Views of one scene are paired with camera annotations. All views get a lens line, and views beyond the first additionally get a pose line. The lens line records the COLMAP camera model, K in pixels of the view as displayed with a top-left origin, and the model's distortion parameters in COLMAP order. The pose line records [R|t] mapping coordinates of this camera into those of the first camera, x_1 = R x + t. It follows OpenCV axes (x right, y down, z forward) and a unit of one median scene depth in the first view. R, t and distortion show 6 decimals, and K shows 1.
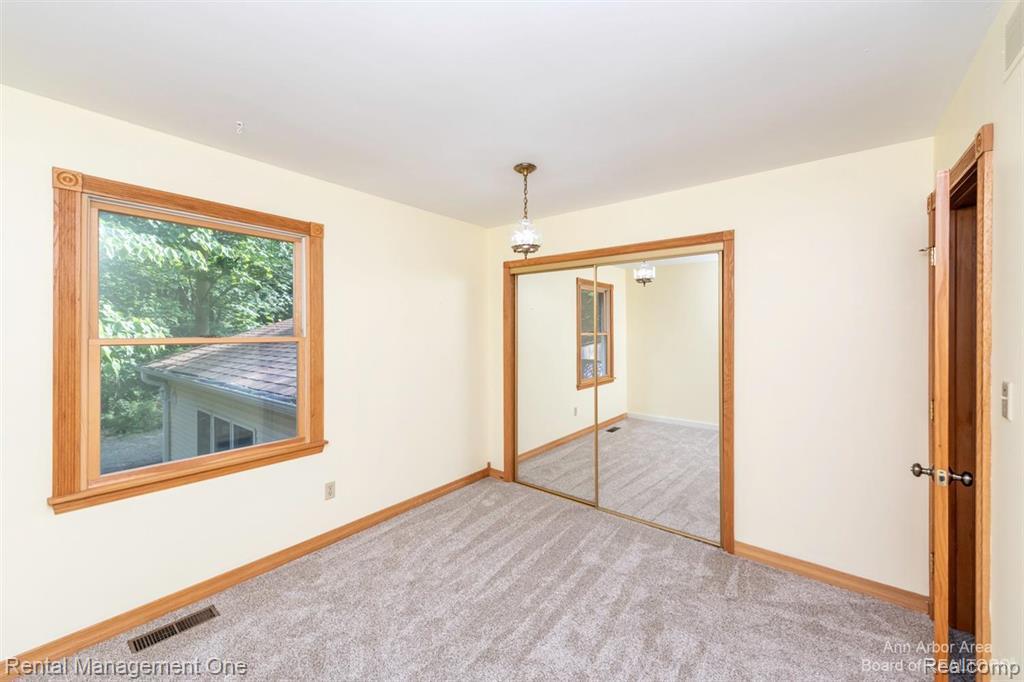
lens RADIAL K [[411.2, 0, 510.0], [0, 411.2, 325.2], [0, 0, 1]] dist [0.000006, -0.000062]
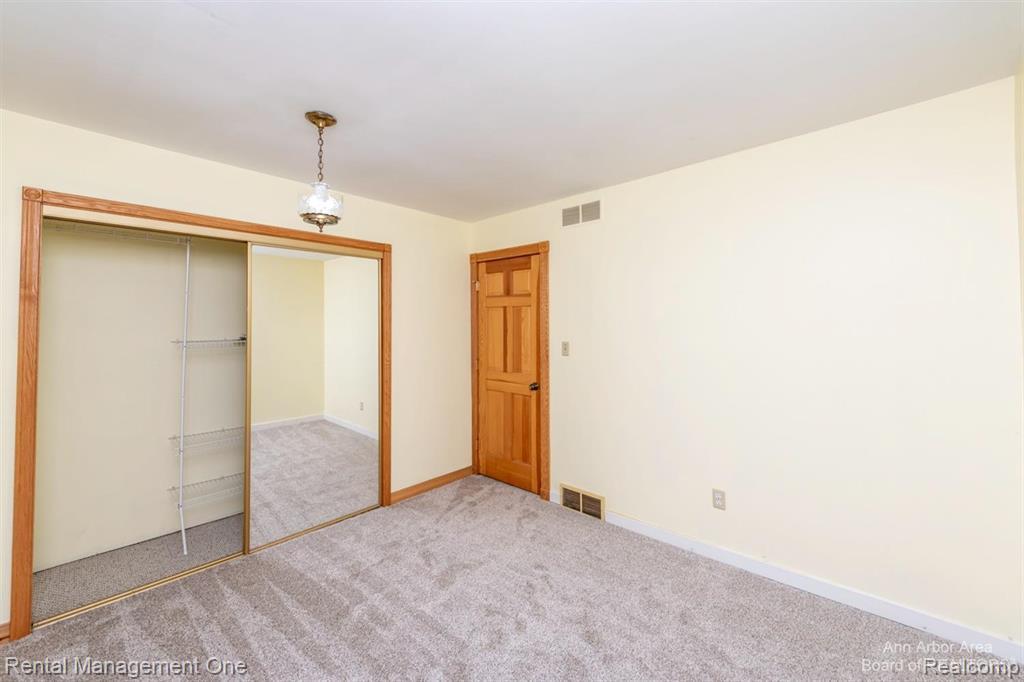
lens RADIAL K [[408.3, 0, 510.7], [0, 408.3, 315.4], [0, 0, 1]] dist [-0.000002, 0.000033]
pose [[0.060925, 0.021194, 0.997917, -0.710160], [0.003179, 0.999765, -0.021427, 0.013384], [-0.998137, 0.004478, 0.060844, 0.588988]]
